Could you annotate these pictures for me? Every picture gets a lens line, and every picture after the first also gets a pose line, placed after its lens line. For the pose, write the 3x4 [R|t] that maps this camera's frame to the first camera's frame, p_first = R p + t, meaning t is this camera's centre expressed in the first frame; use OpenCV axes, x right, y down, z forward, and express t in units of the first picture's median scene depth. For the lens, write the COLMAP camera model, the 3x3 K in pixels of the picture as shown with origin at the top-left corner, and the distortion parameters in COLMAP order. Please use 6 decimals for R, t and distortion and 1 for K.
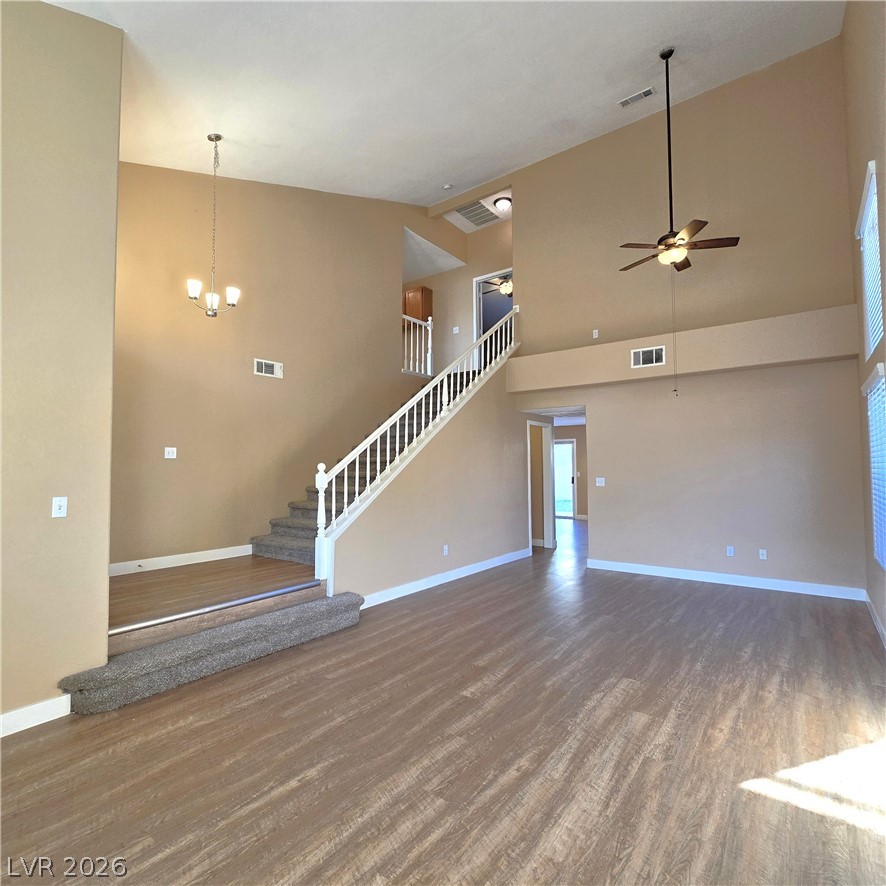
lens RADIAL K [[492.0, 0, 440.8], [0, 492.0, 445.3], [0, 0, 1]] dist [-0.006624, -0.001242]
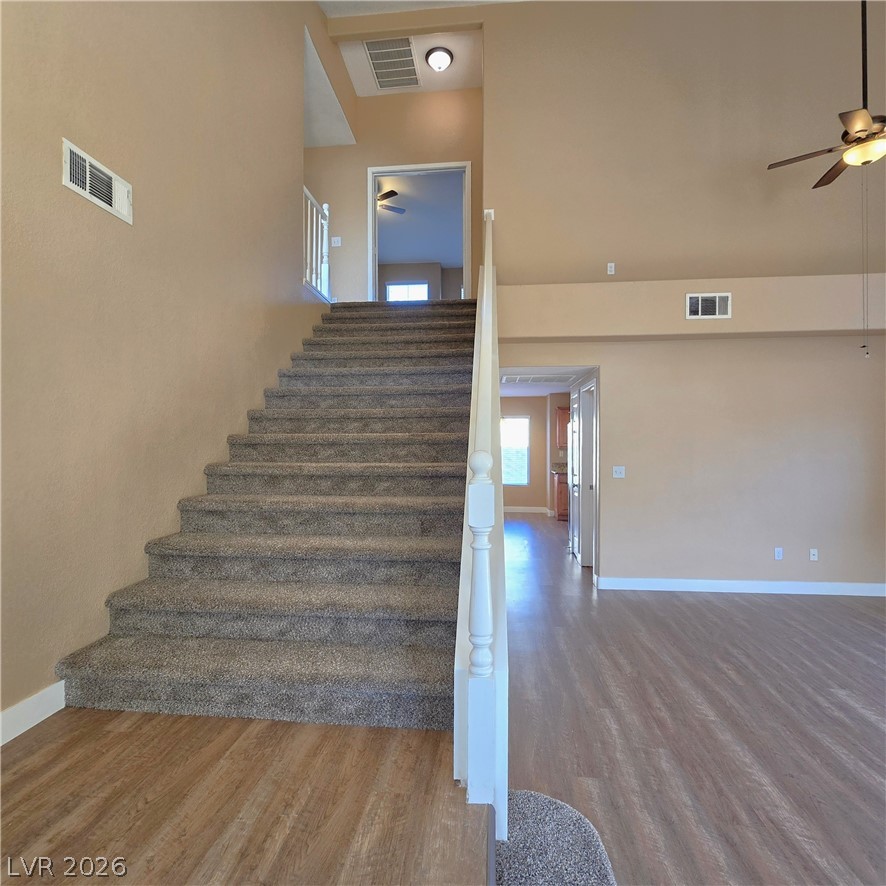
lens RADIAL K [[510.0, 0, 442.9], [0, 510.0, 440.1], [0, 0, 1]] dist [-0.002683, -0.000071]
pose [[0.851061, 0.010145, 0.524969, -0.337452], [-0.029725, 0.999141, 0.028882, 0.015544], [-0.524225, -0.040186, 0.850631, 0.548818]]
